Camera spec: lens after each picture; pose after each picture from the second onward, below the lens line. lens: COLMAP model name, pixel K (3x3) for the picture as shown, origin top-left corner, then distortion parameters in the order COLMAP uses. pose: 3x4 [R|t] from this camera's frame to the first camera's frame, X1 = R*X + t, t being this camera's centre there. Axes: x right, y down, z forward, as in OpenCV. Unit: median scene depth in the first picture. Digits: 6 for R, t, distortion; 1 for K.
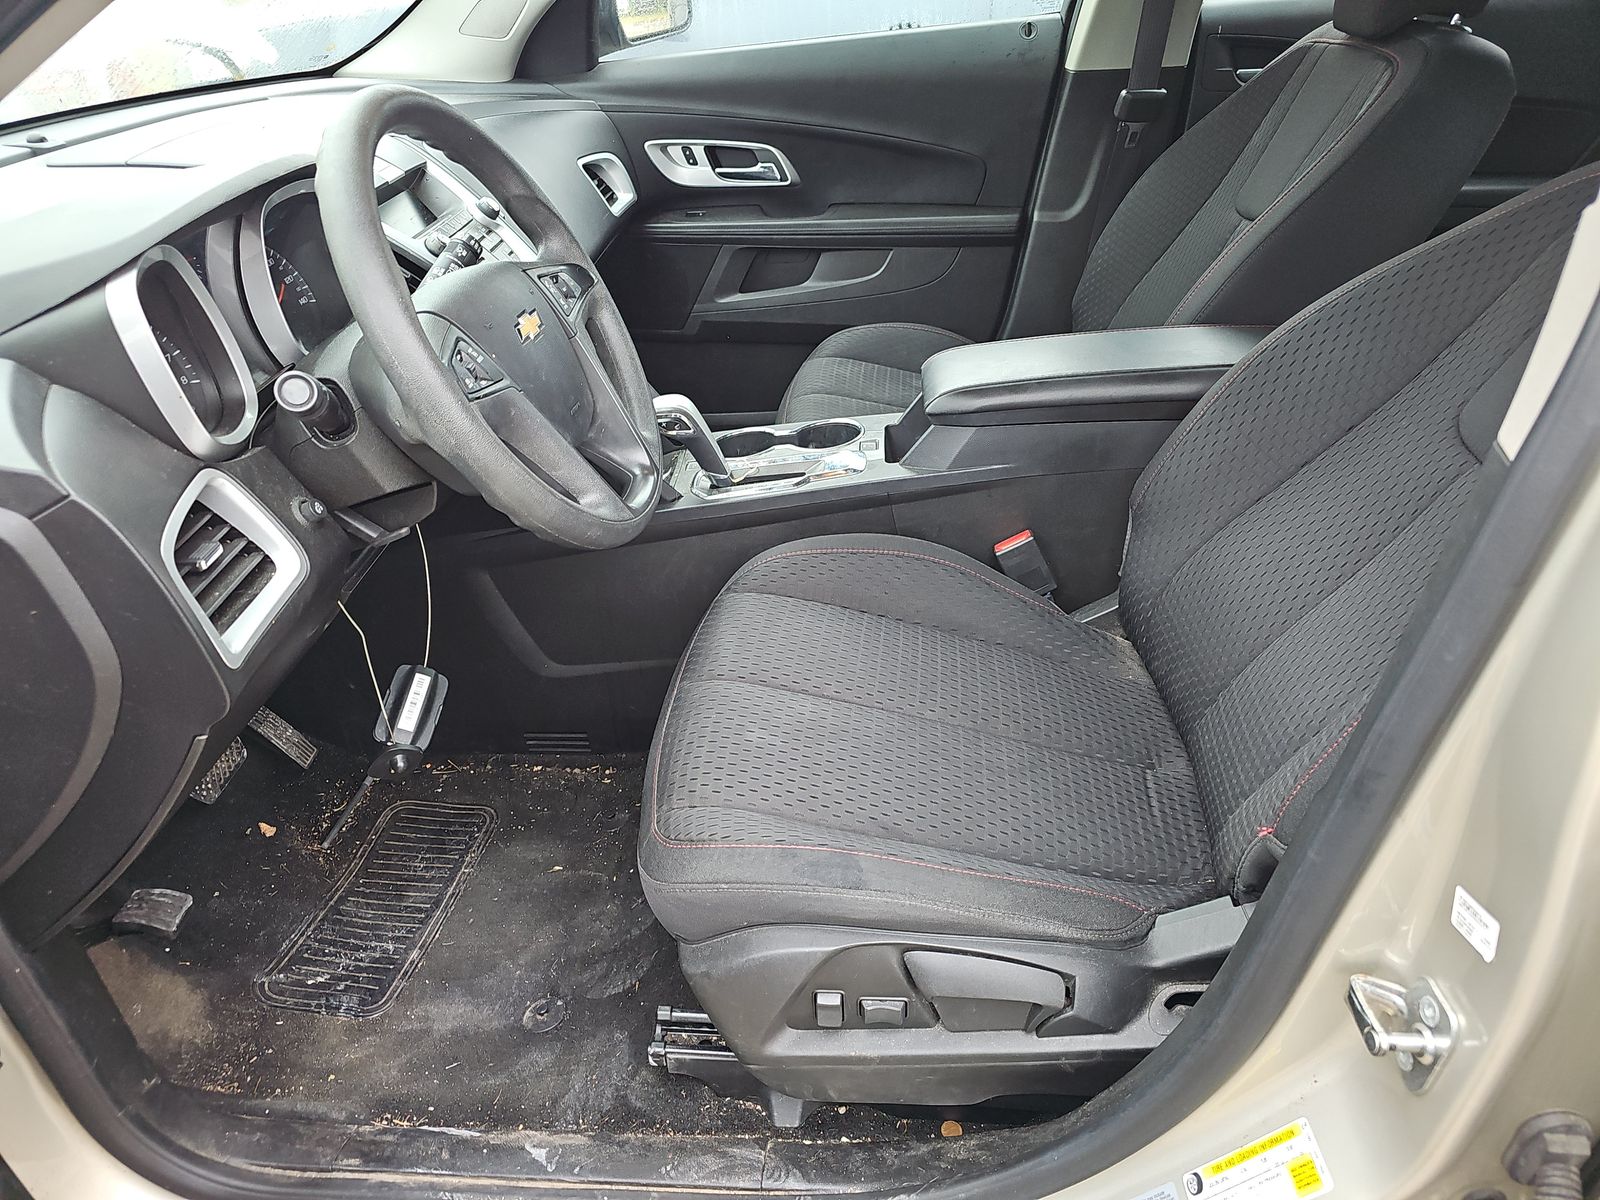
lens RADIAL K [[1067.4, 0, 803.9], [0, 1067.4, 592.7], [0, 0, 1]] dist [0.018619, -0.017616]
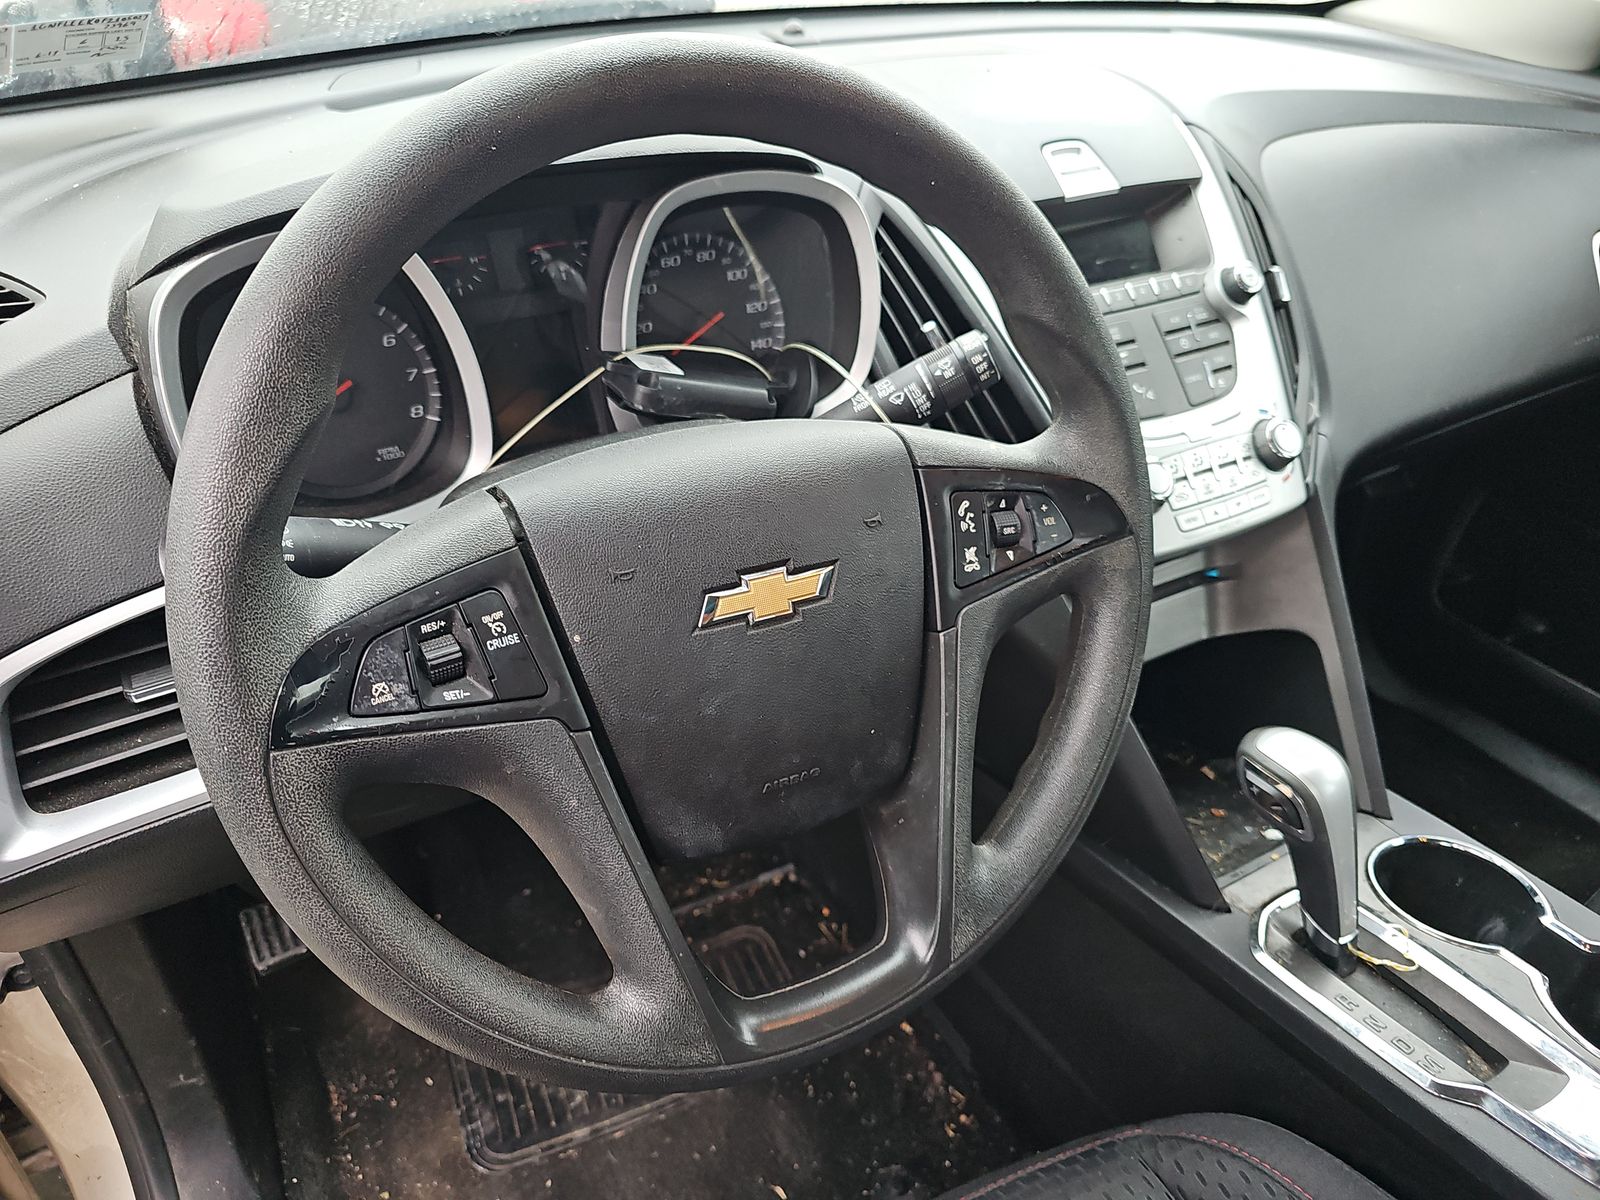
lens RADIAL K [[1067.4, 0, 786.2], [0, 1067.4, 592.0], [0, 0, 1]] dist [0.018619, -0.017616]
pose [[0.539272, 0.509921, -0.670199, 0.034604], [-0.472934, 0.841866, 0.259990, -0.236467], [0.696792, 0.176754, 0.695154, 0.435615]]
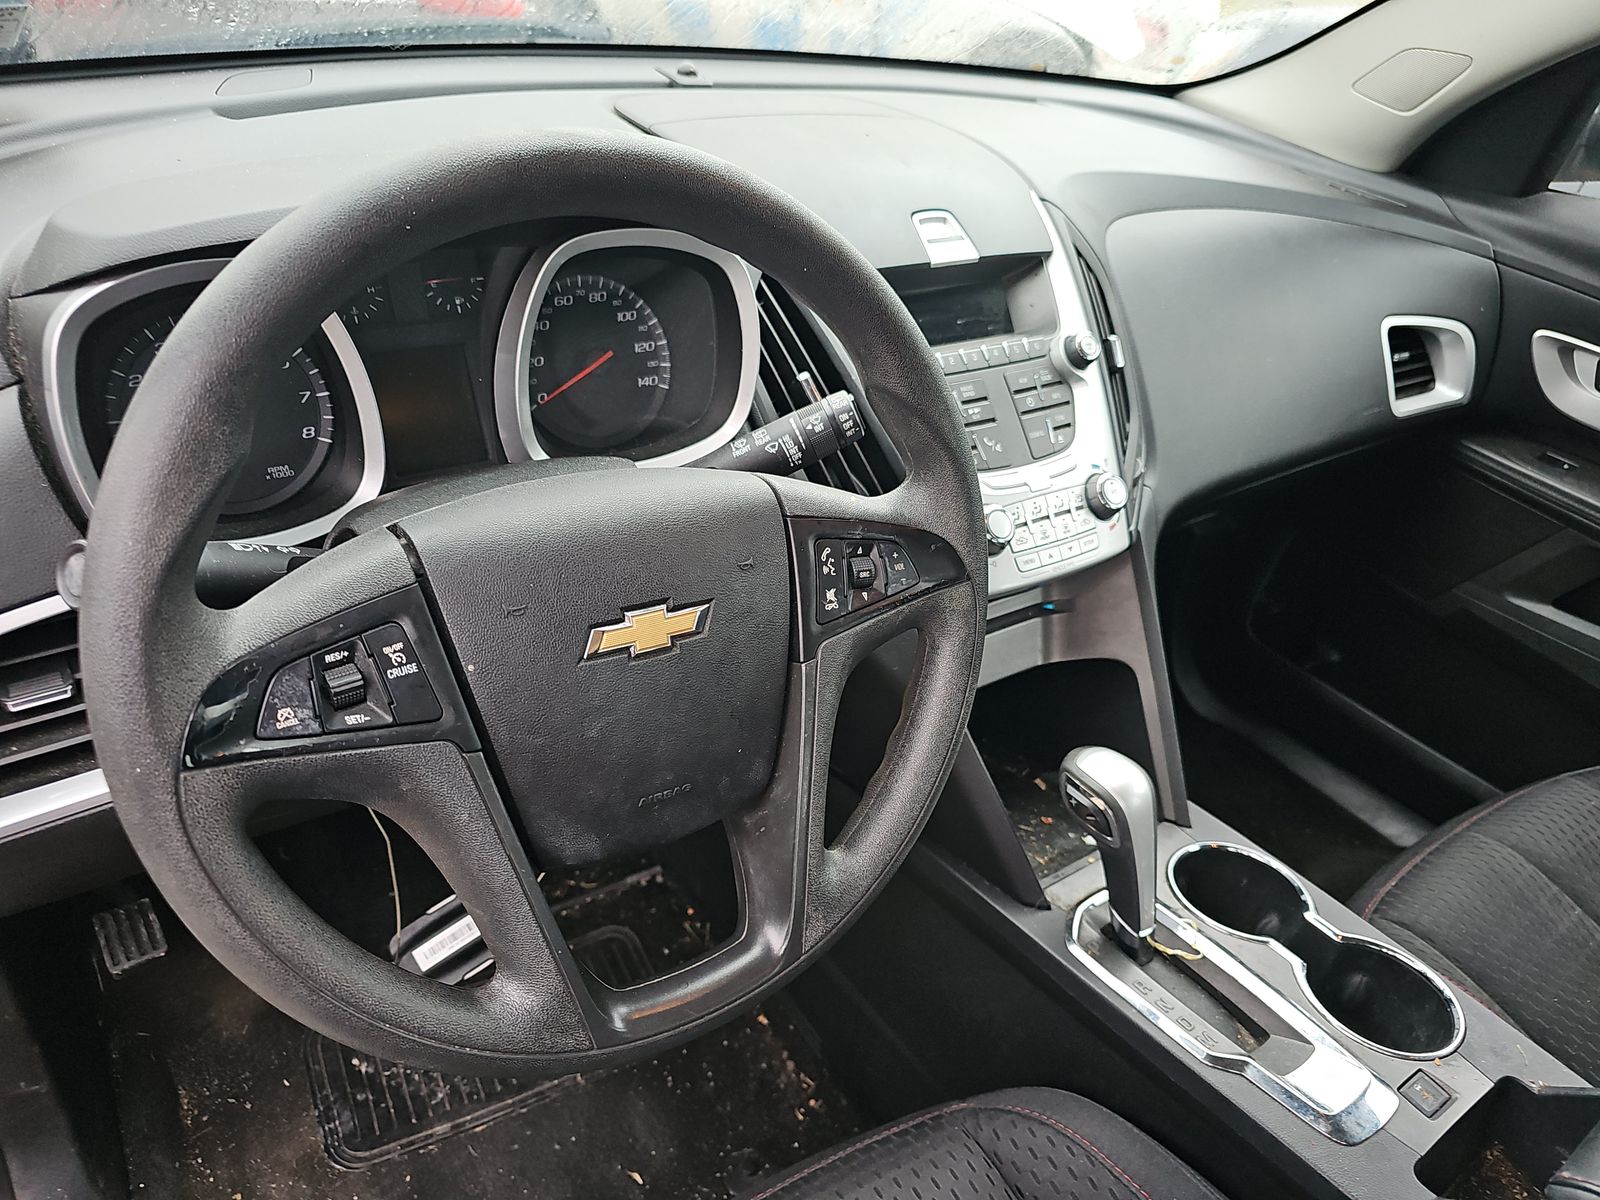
lens RADIAL K [[1067.4, 0, 811.0], [0, 1067.4, 603.7], [0, 0, 1]] dist [0.018619, -0.017616]
pose [[0.609228, 0.537250, -0.583270, 0.052743], [-0.533800, 0.821771, 0.199376, -0.256155], [0.586429, 0.189884, 0.787429, 0.405726]]
